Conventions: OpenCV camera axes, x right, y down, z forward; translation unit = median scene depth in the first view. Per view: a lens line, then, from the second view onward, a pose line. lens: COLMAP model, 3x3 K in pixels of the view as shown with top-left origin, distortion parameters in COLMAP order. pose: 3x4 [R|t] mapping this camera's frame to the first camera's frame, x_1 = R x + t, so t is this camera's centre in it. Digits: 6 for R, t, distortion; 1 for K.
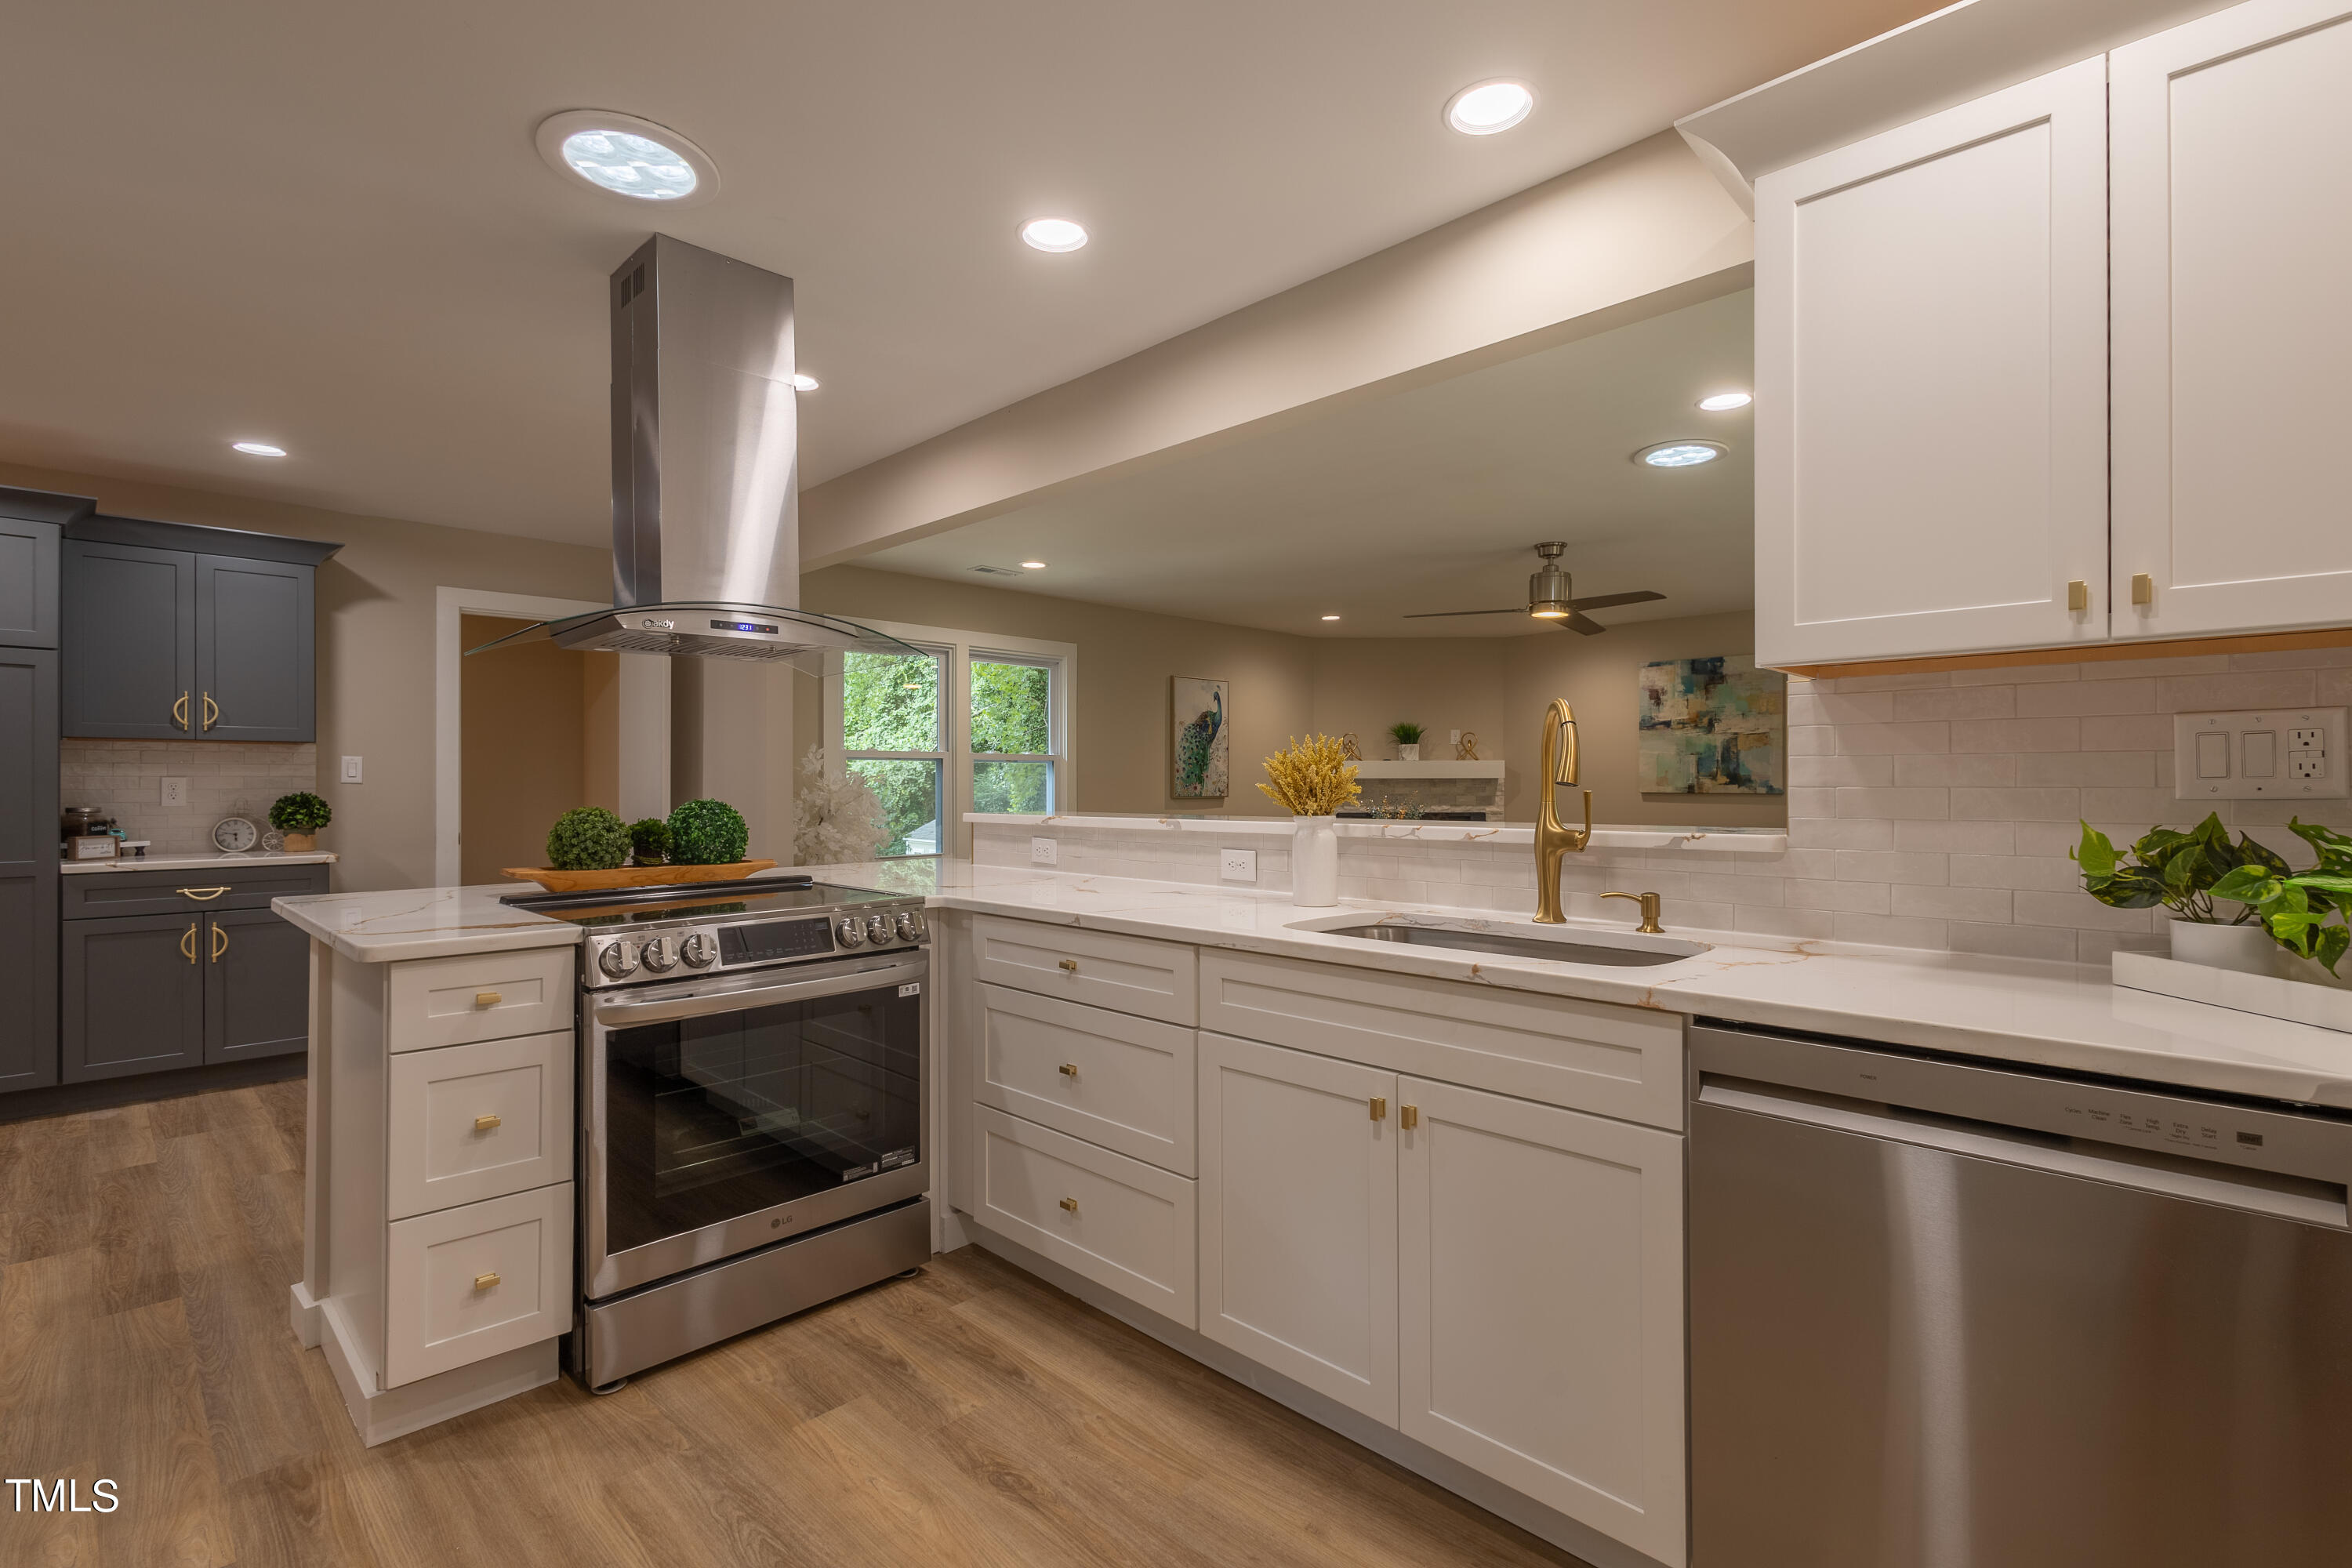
lens RADIAL K [[1075.3, 0, 1176.0], [0, 1075.3, 784.0], [0, 0, 1]] dist [0.001481, 0.000200]
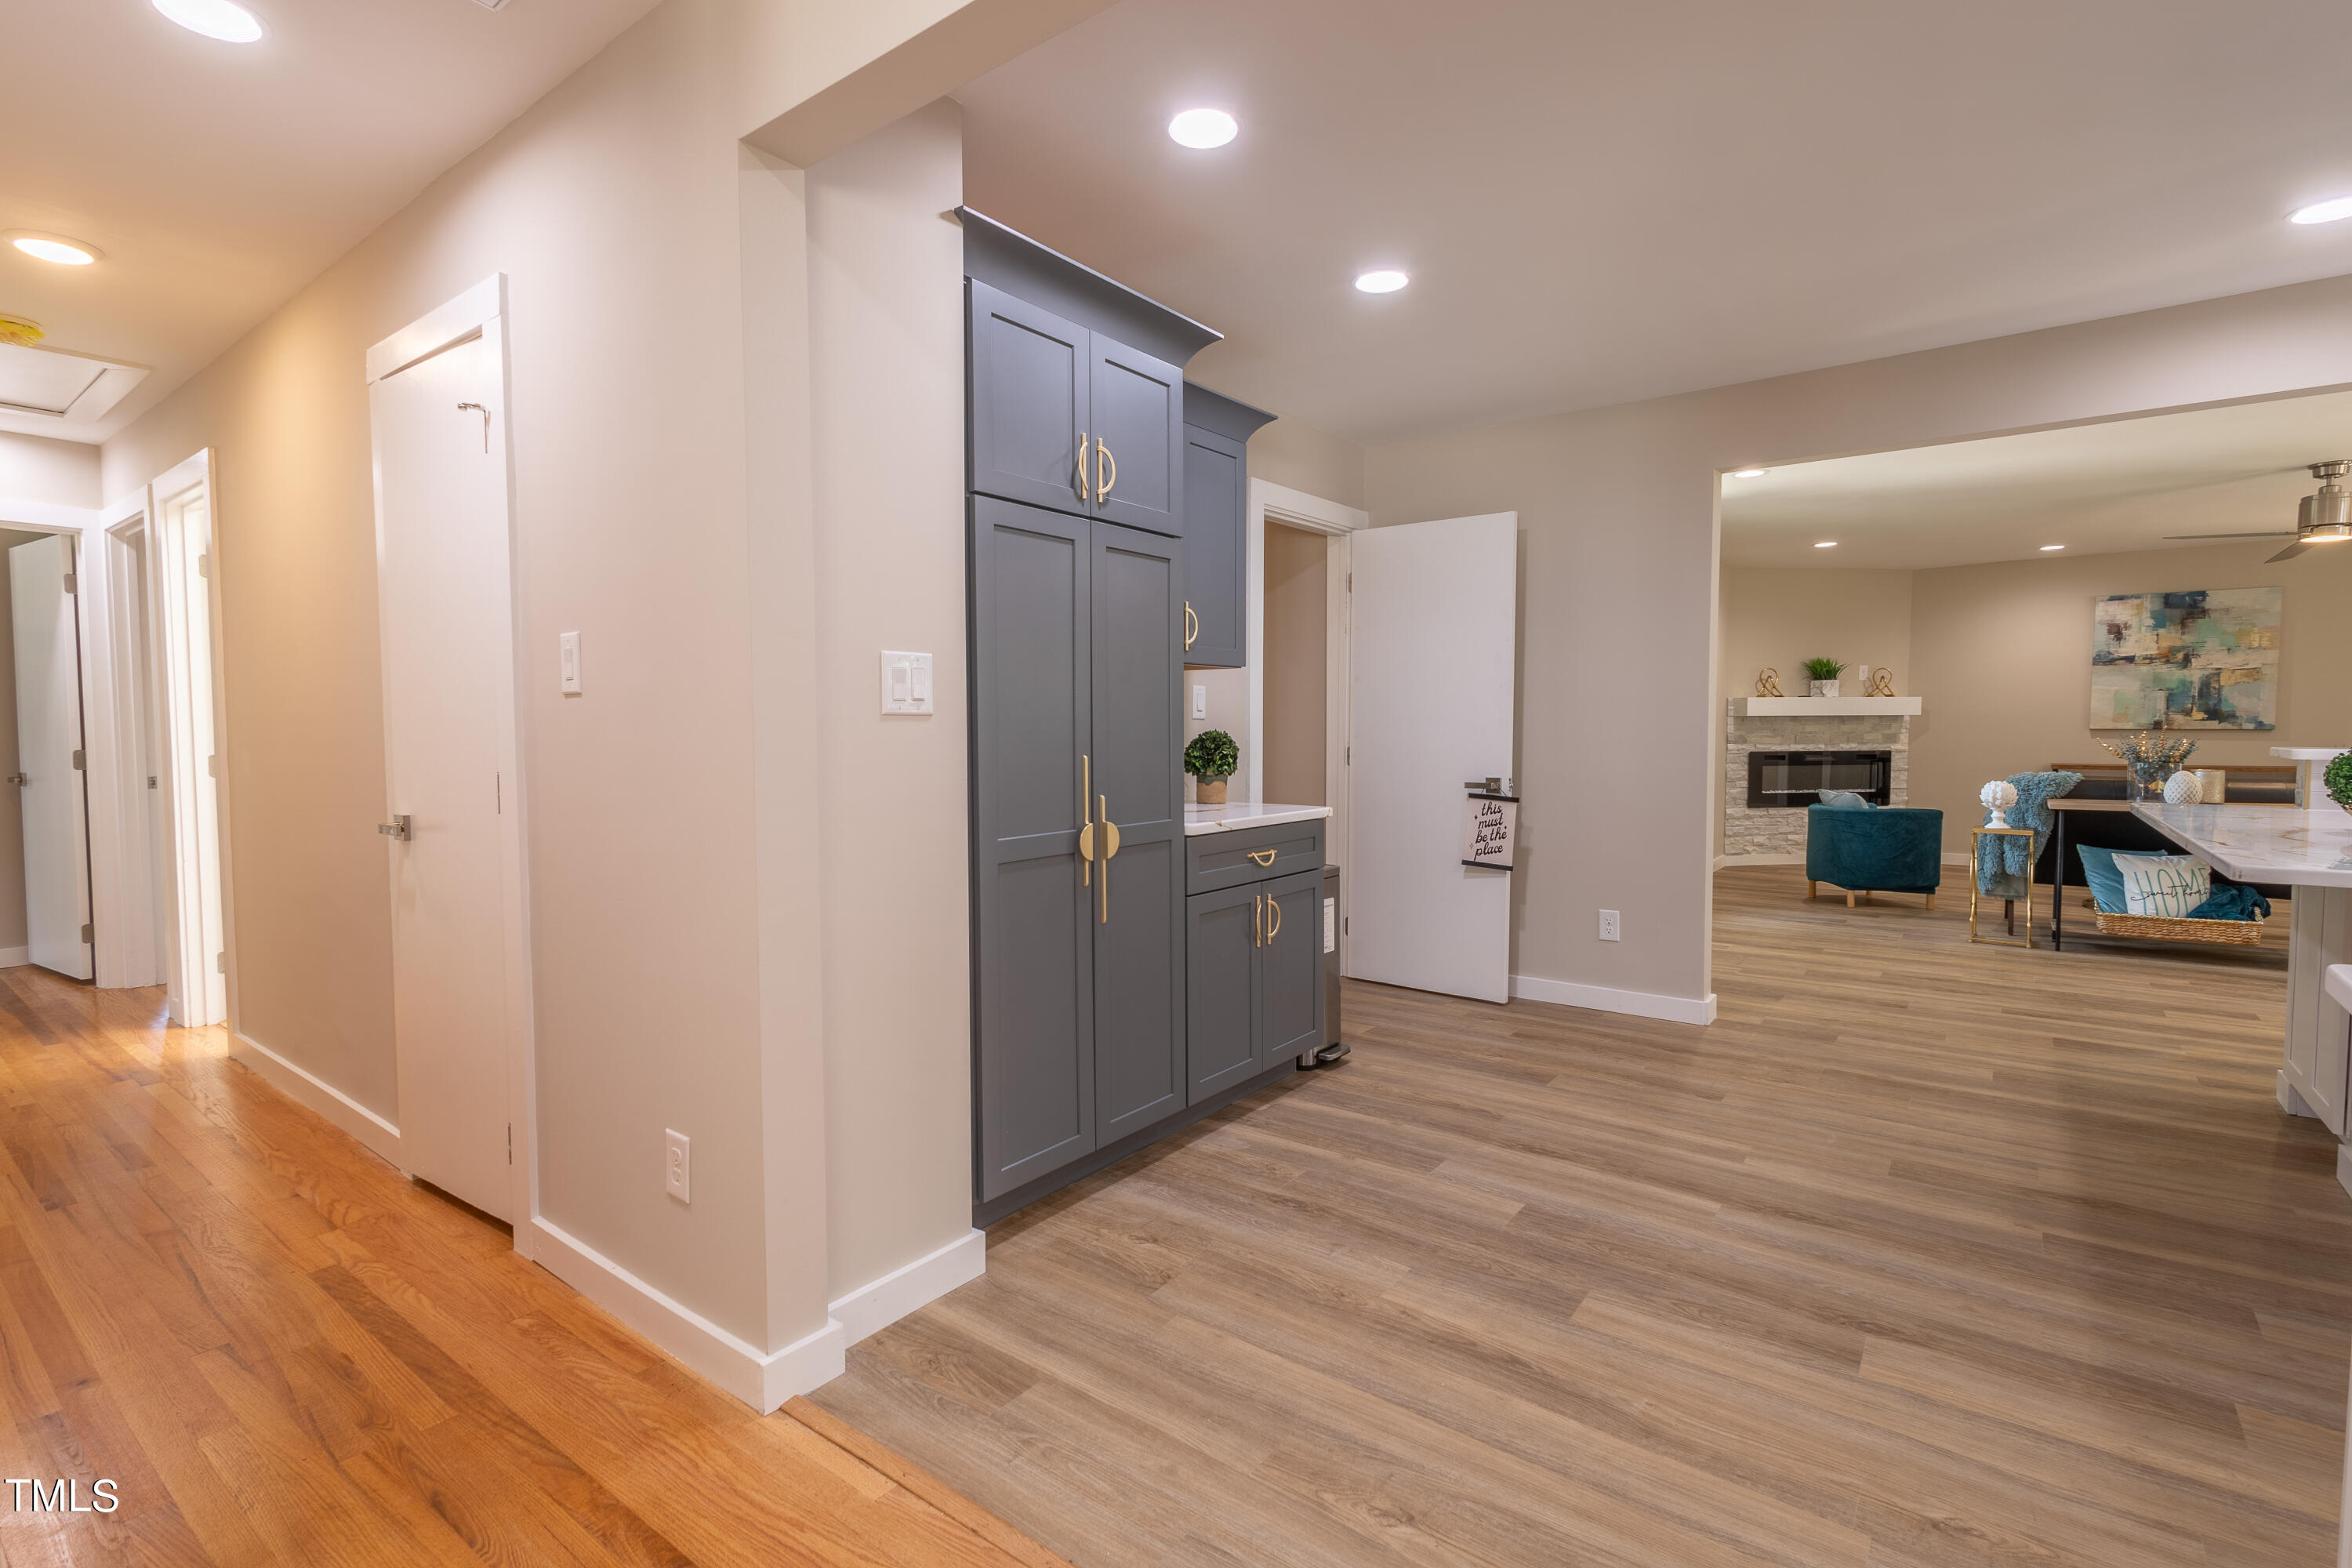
lens RADIAL K [[1085.0, 0, 1176.0], [0, 1085.0, 784.0], [0, 0, 1]] dist [0.001491, -0.000056]
pose [[0.992453, -0.009237, 0.122278, -1.659969], [0.002735, 0.998578, 0.053238, 0.009351], [-0.122596, -0.052502, 0.991067, 0.355562]]
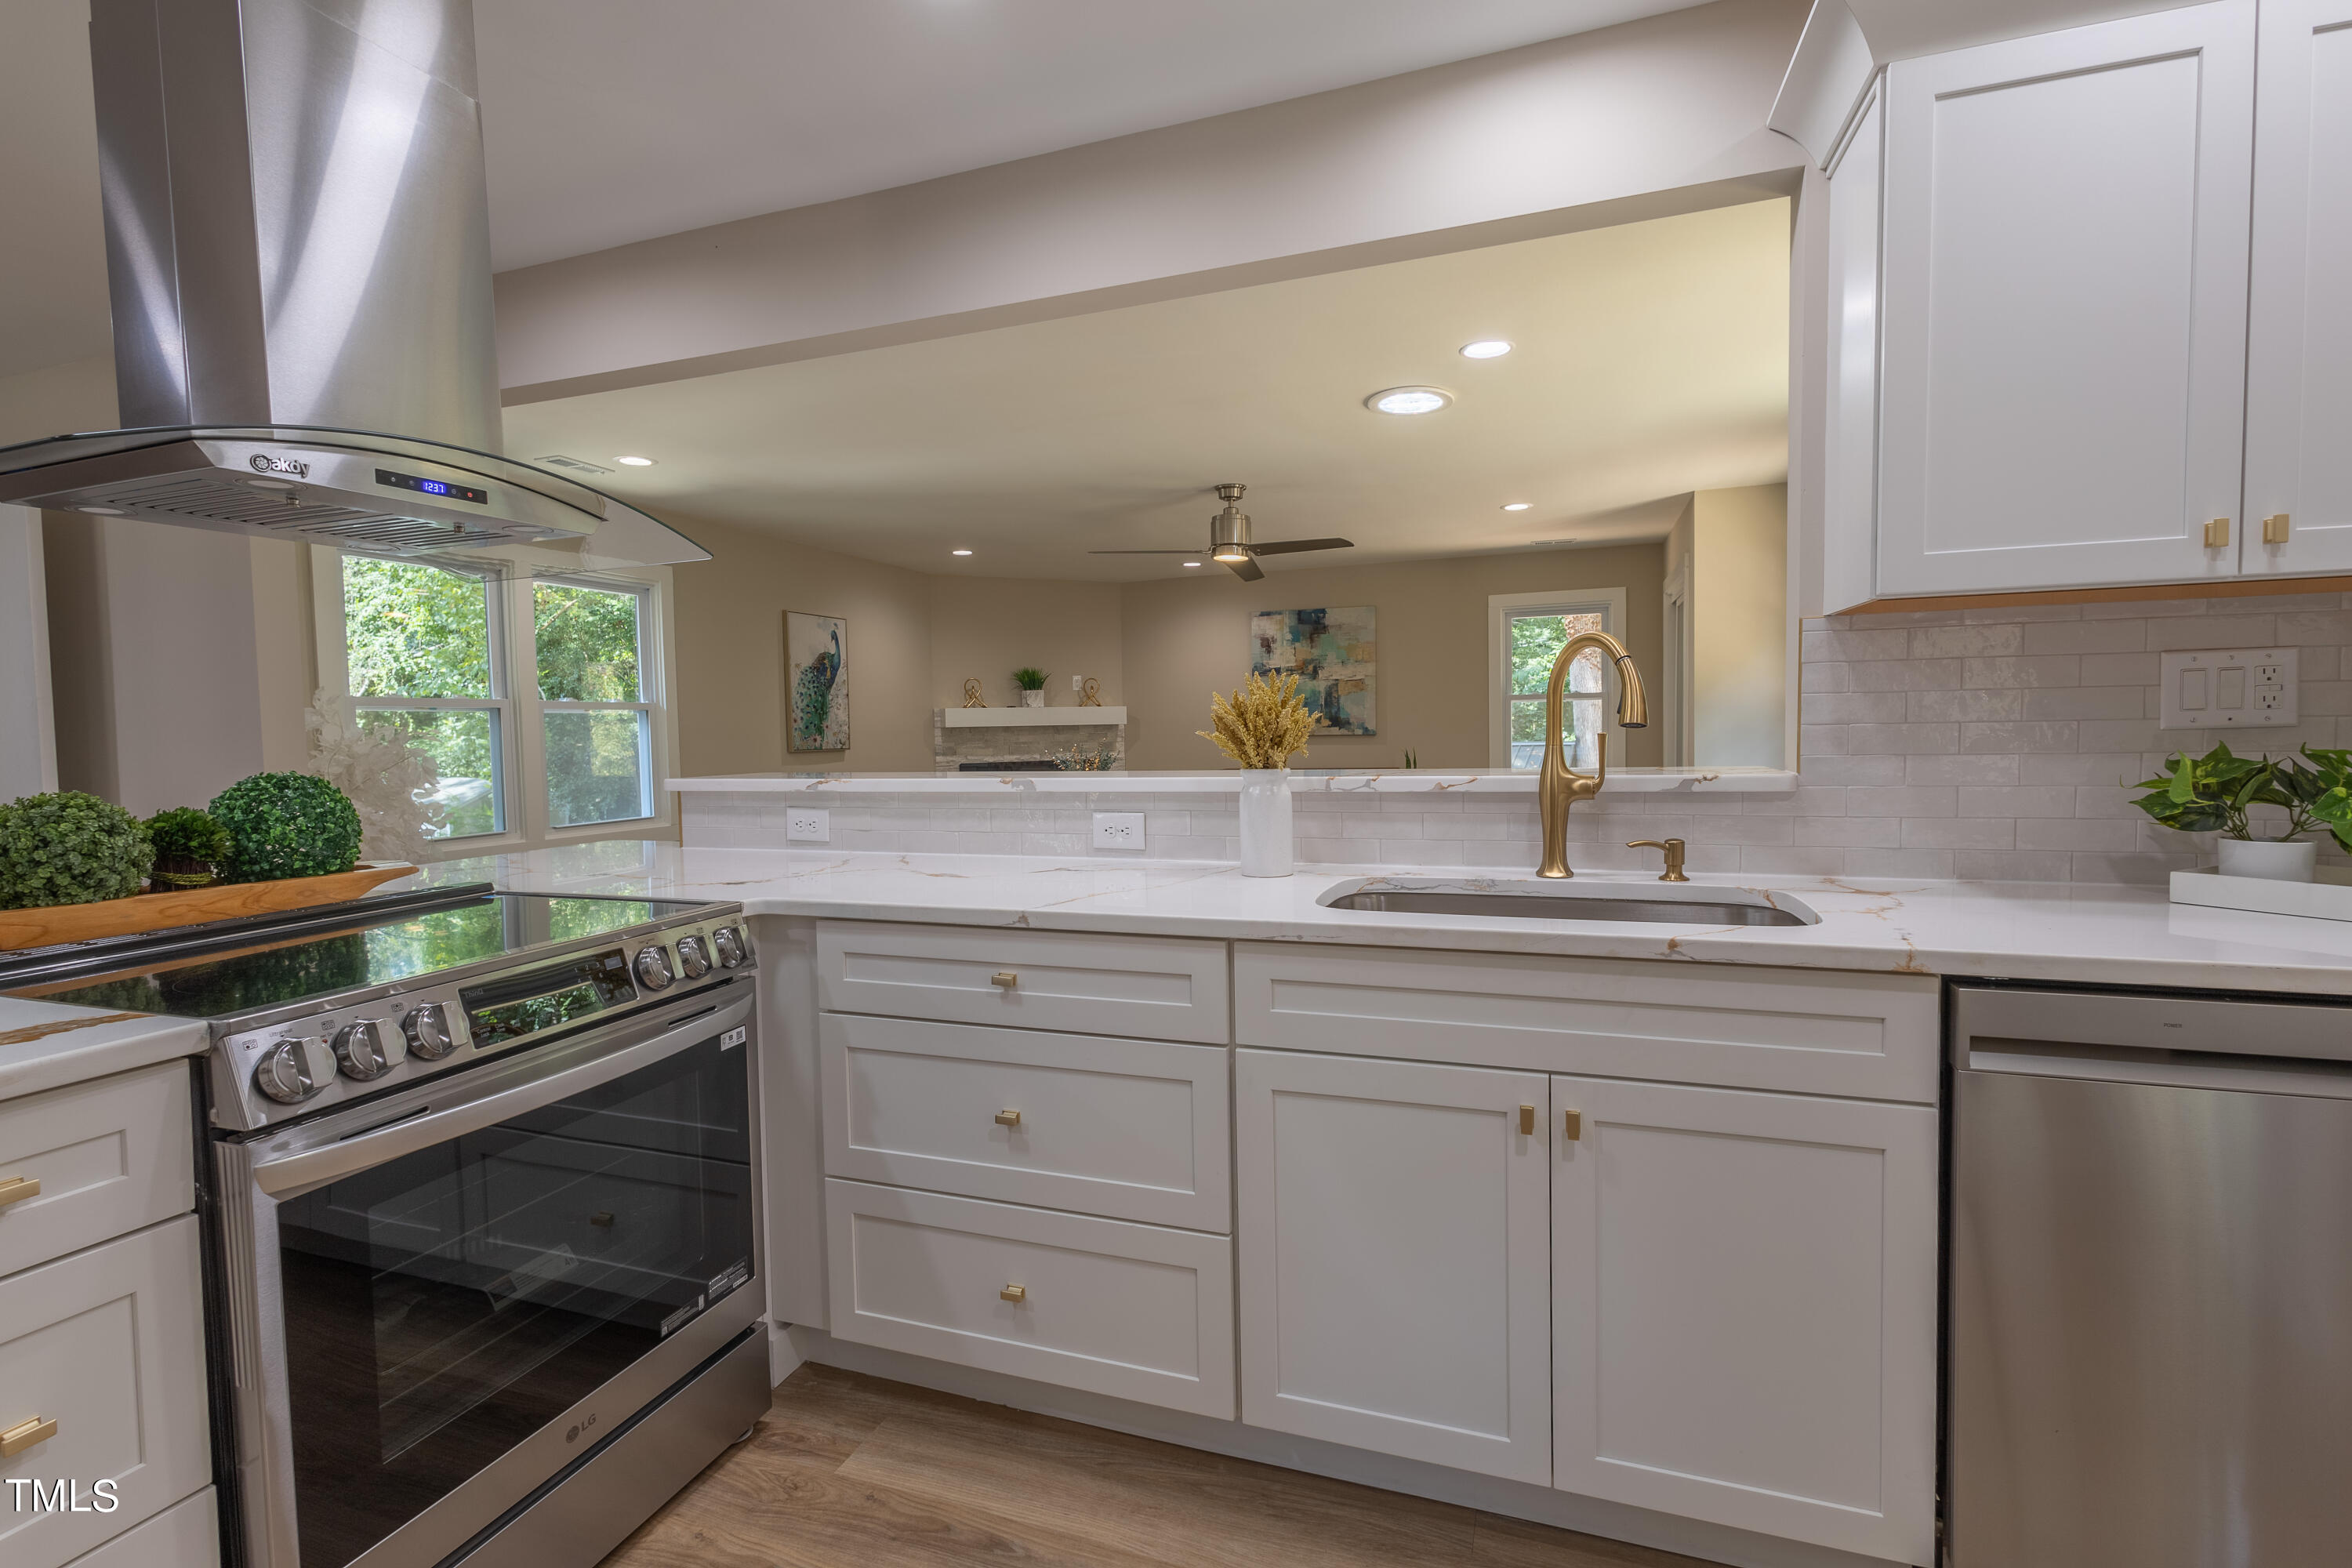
lens RADIAL K [[1070.1, 0, 1176.0], [0, 1070.1, 784.0], [0, 0, 1]] dist [0.001361, -0.000413]
pose [[0.904848, -0.037691, 0.424063, -0.268157], [0.017157, 0.998492, 0.052138, -0.002893], [-0.425389, -0.039902, 0.904130, 0.255587]]
